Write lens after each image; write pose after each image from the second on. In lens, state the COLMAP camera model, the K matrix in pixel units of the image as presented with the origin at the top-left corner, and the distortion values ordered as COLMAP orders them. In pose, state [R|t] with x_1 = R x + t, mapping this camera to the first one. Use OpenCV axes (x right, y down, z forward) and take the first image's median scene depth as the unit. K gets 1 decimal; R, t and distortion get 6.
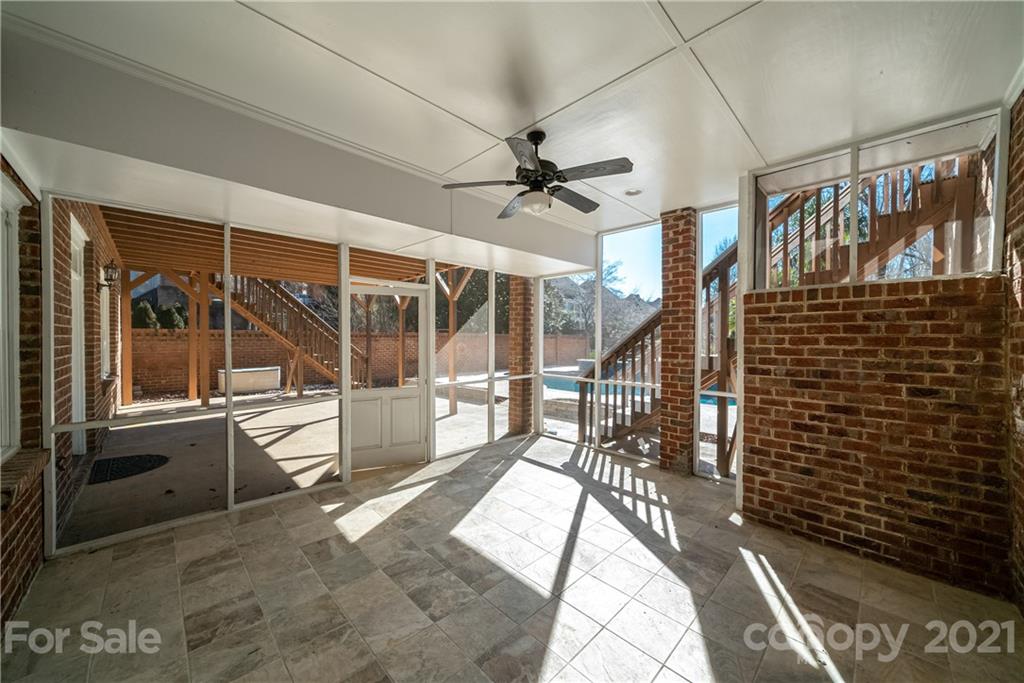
lens RADIAL K [[369.1, 0, 511.1], [0, 369.1, 341.5], [0, 0, 1]] dist [-0.005215, -0.000242]
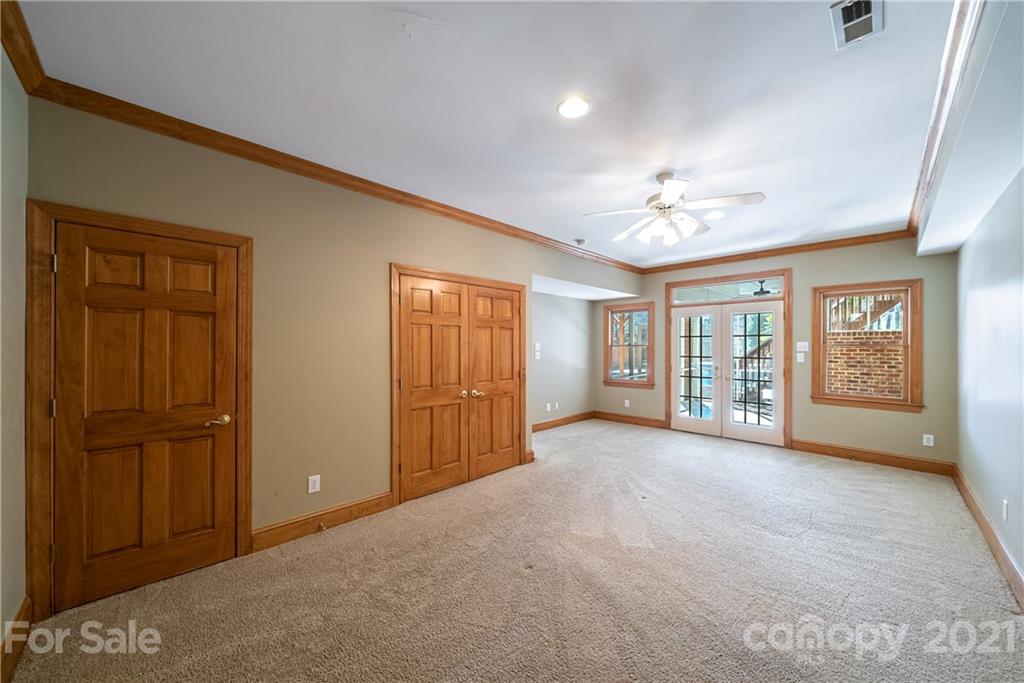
lens RADIAL K [[369.1, 0, 511.9], [0, 369.1, 344.1], [0, 0, 1]] dist [-0.005215, -0.000242]
pose [[0.999961, 0.005010, -0.007292, -2.000144], [-0.005103, 0.999904, -0.012865, 0.000513], [0.007226, 0.012902, 0.999891, -2.055786]]
